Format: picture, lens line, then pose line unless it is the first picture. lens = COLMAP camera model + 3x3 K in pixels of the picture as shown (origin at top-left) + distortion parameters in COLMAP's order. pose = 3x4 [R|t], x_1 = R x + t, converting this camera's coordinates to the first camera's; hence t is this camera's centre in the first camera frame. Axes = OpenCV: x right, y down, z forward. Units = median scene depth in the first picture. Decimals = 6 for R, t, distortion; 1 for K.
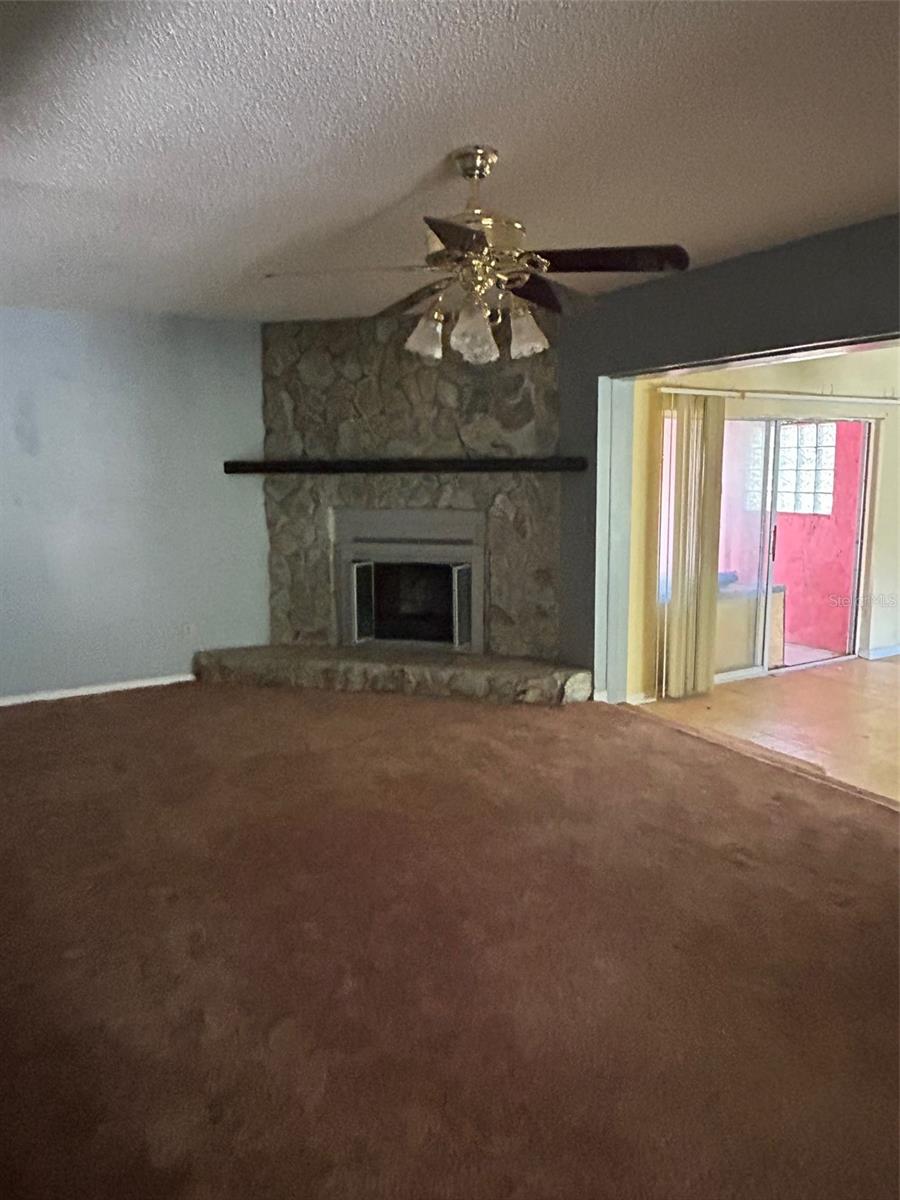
lens RADIAL K [[832.8, 0, 450.0], [0, 832.8, 600.0], [0, 0, 1]] dist [-0.018736, -0.001112]
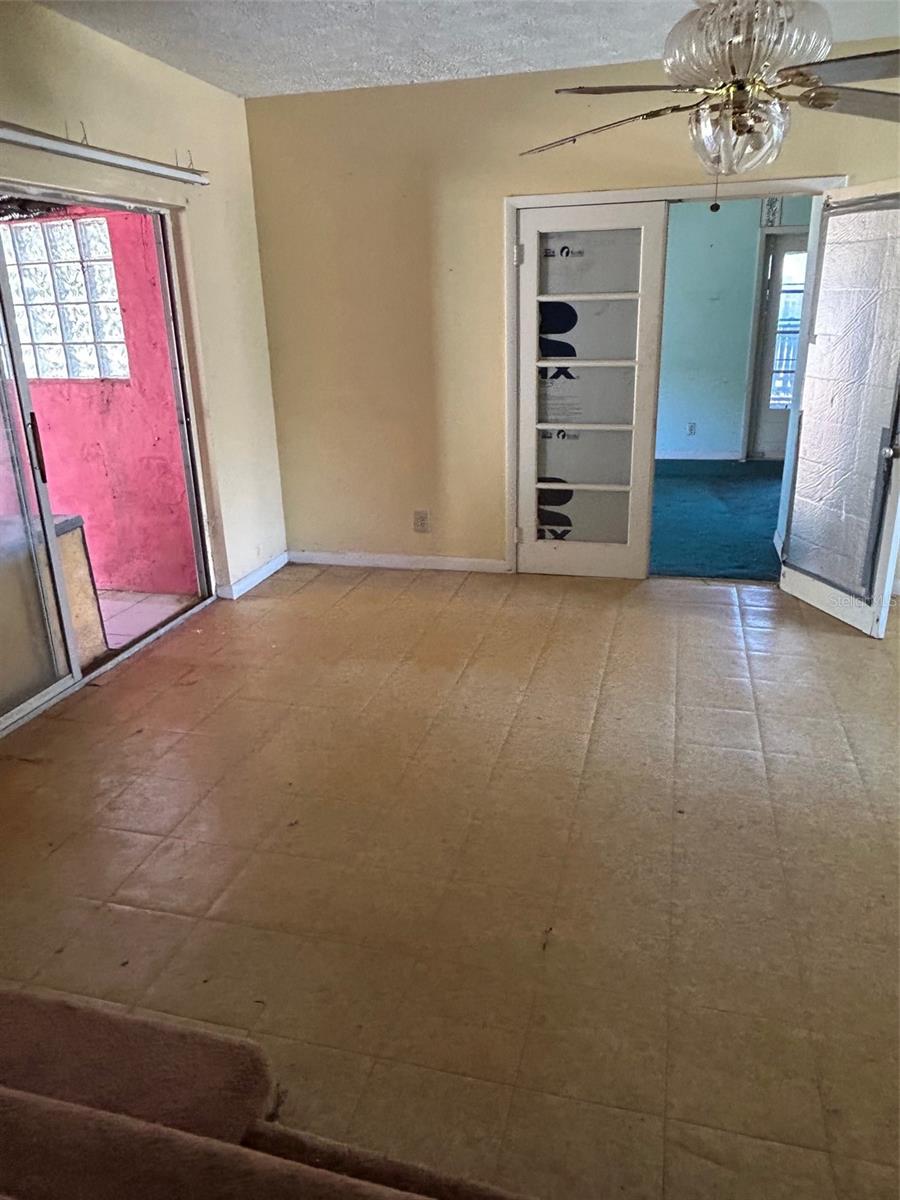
lens RADIAL K [[832.8, 0, 450.0], [0, 832.8, 600.0], [0, 0, 1]] dist [-0.018736, -0.001112]
pose [[0.701692, -0.248400, 0.667777, 0.185942], [0.133855, 0.966528, 0.218876, -0.049950], [-0.699794, -0.064198, 0.711454, 0.411651]]
